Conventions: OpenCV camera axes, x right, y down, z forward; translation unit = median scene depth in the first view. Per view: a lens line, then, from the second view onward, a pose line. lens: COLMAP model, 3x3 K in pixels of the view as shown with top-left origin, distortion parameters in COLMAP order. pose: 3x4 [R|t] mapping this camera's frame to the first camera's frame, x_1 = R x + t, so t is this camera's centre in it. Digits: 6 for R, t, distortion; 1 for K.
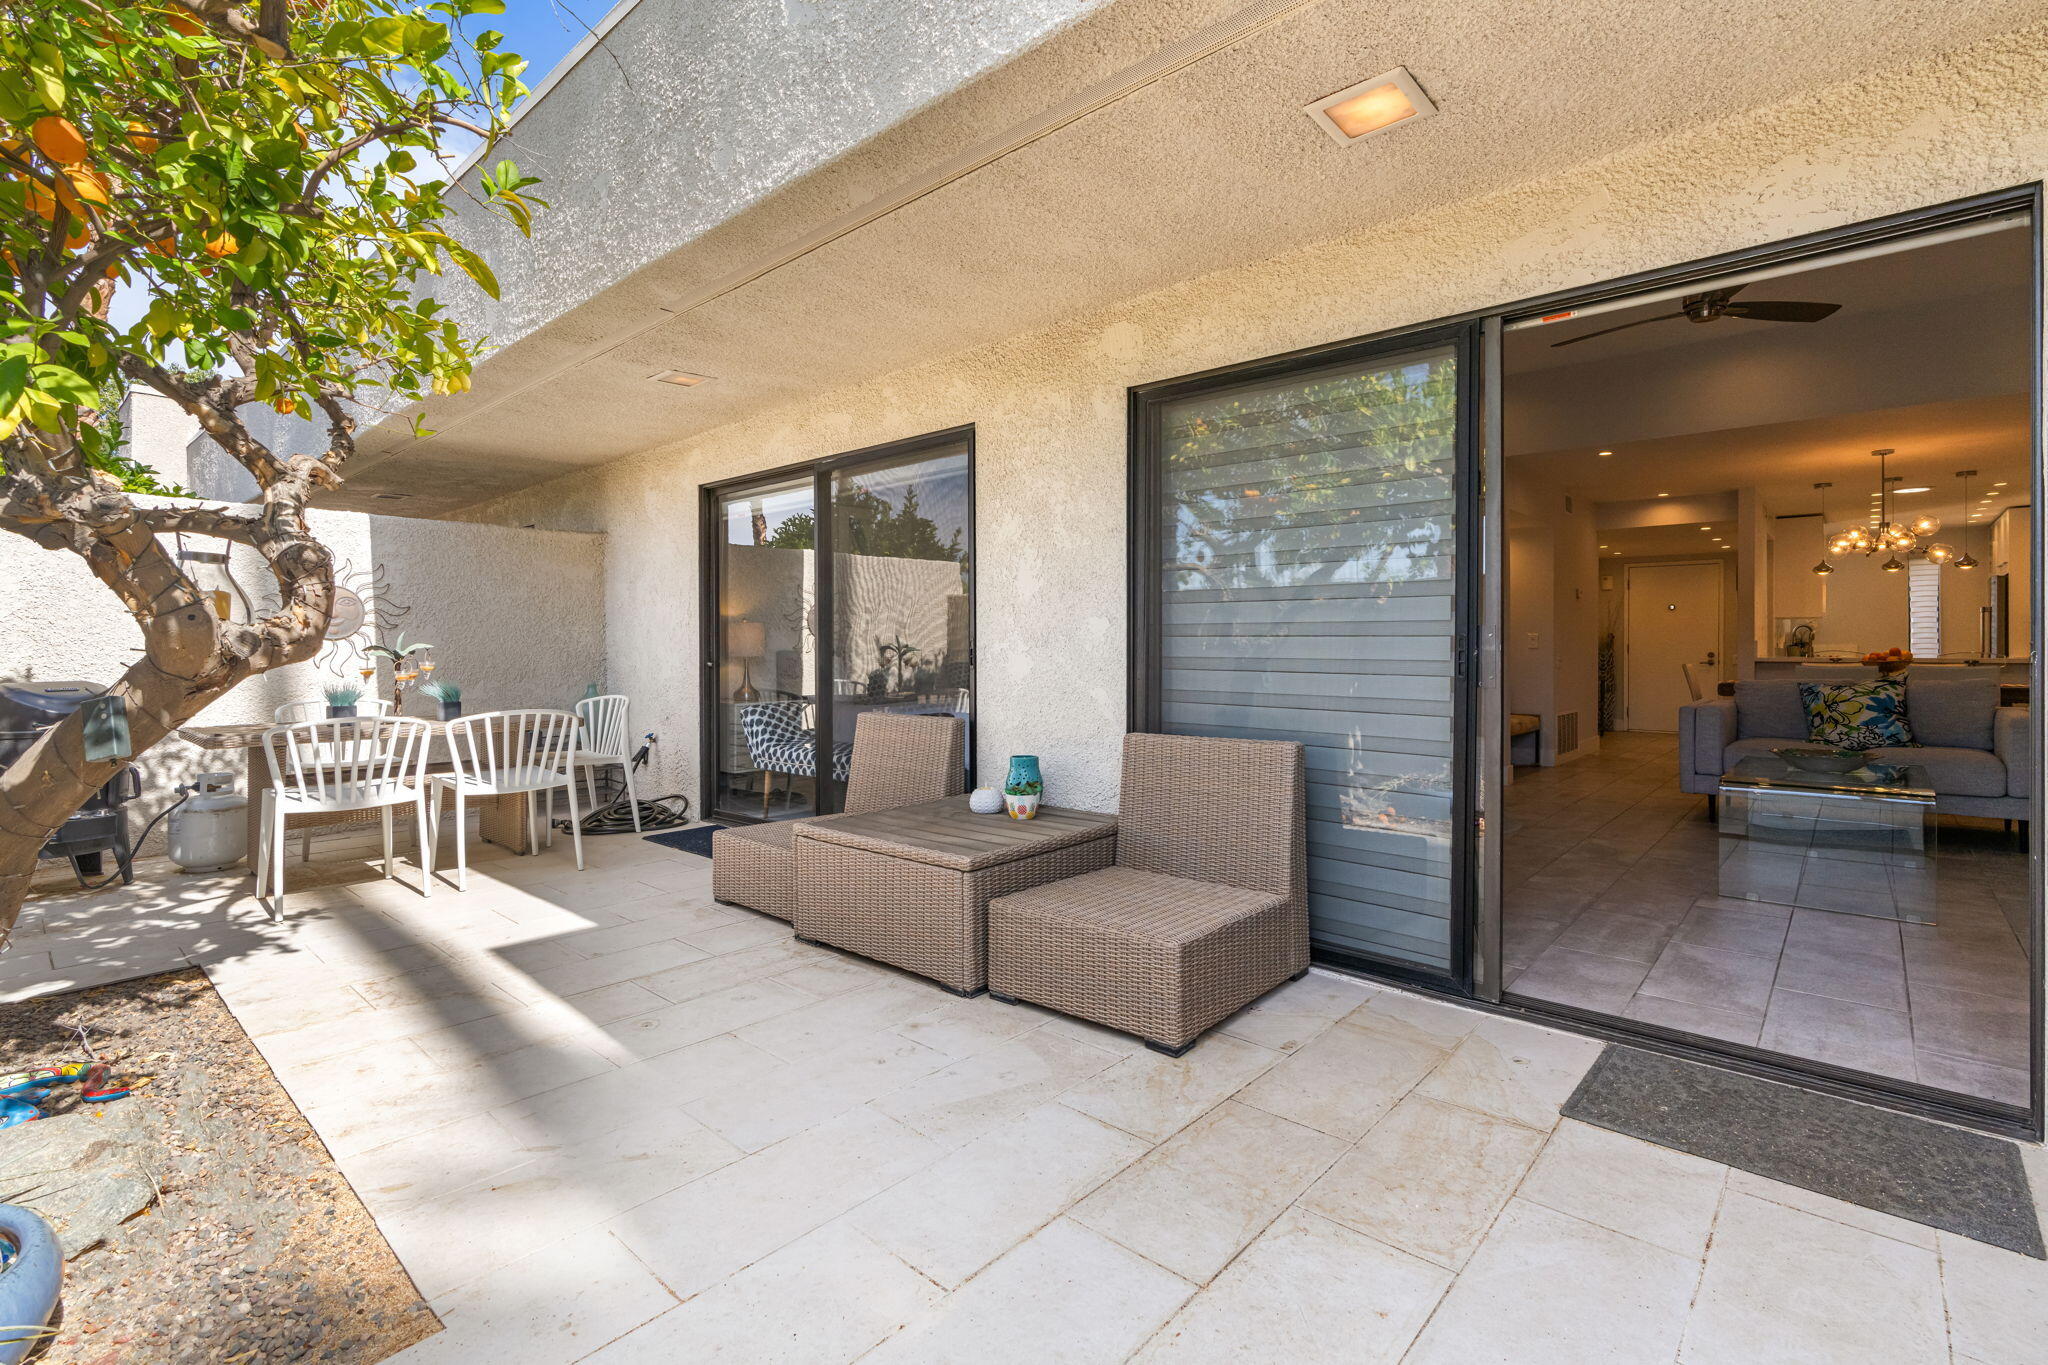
lens RADIAL K [[938.7, 0, 1042.7], [0, 938.7, 691.5], [0, 0, 1]] dist [-0.004539, 0.000340]
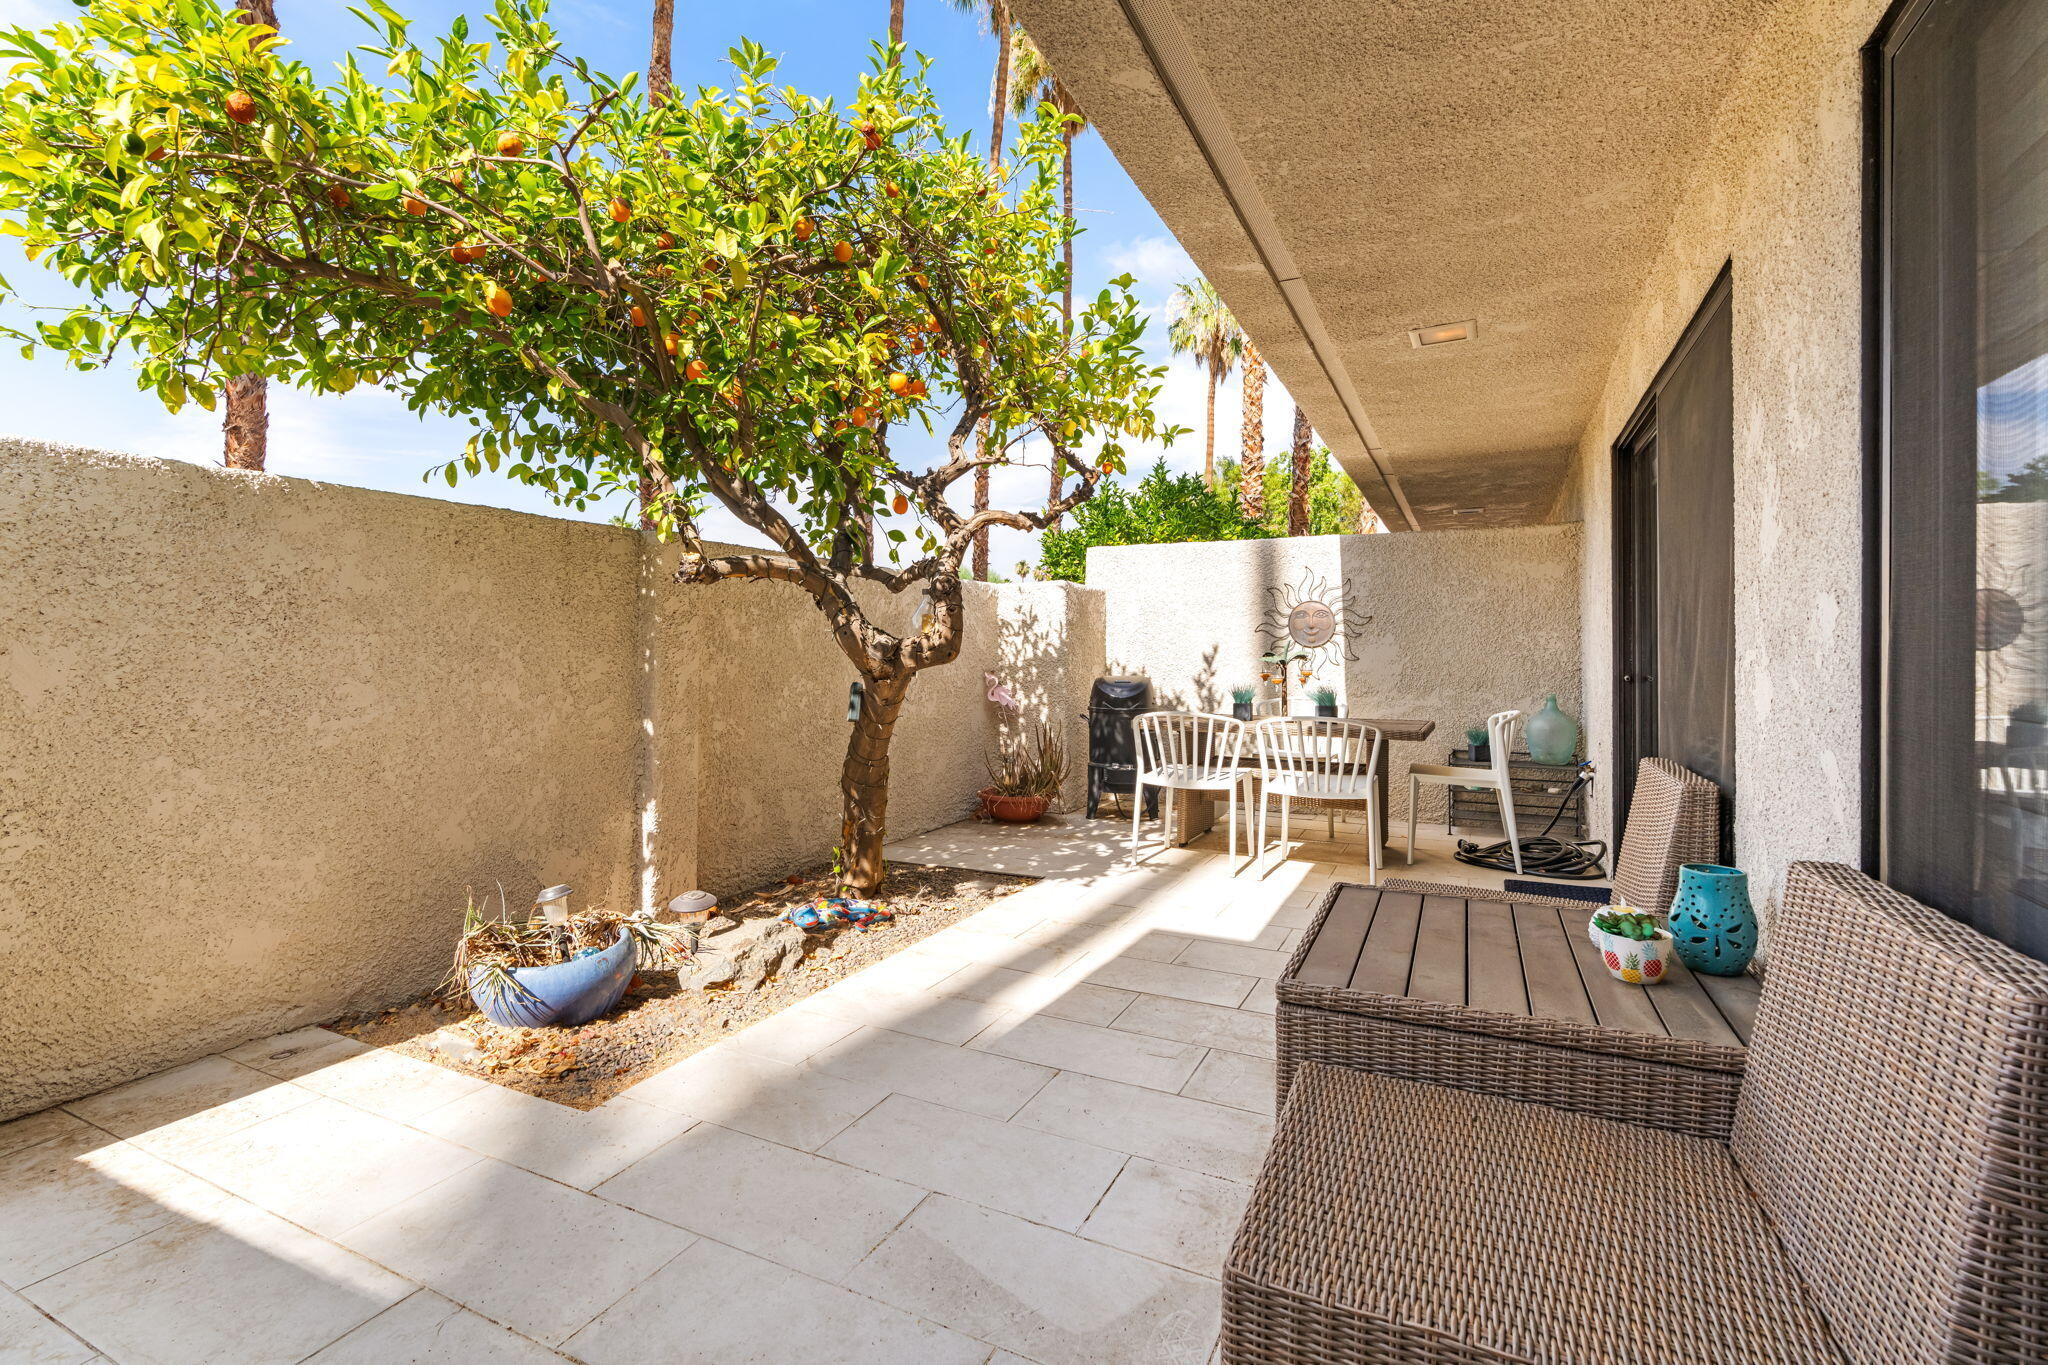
lens RADIAL K [[929.3, 0, 1031.9], [0, 929.3, 688.7], [0, 0, 1]] dist [0.000793, 0.000411]
pose [[0.272508, 0.038963, -0.961364, 0.282997], [-0.049667, 0.998417, 0.026386, -0.018728], [0.960871, 0.040558, 0.274012, 0.382990]]
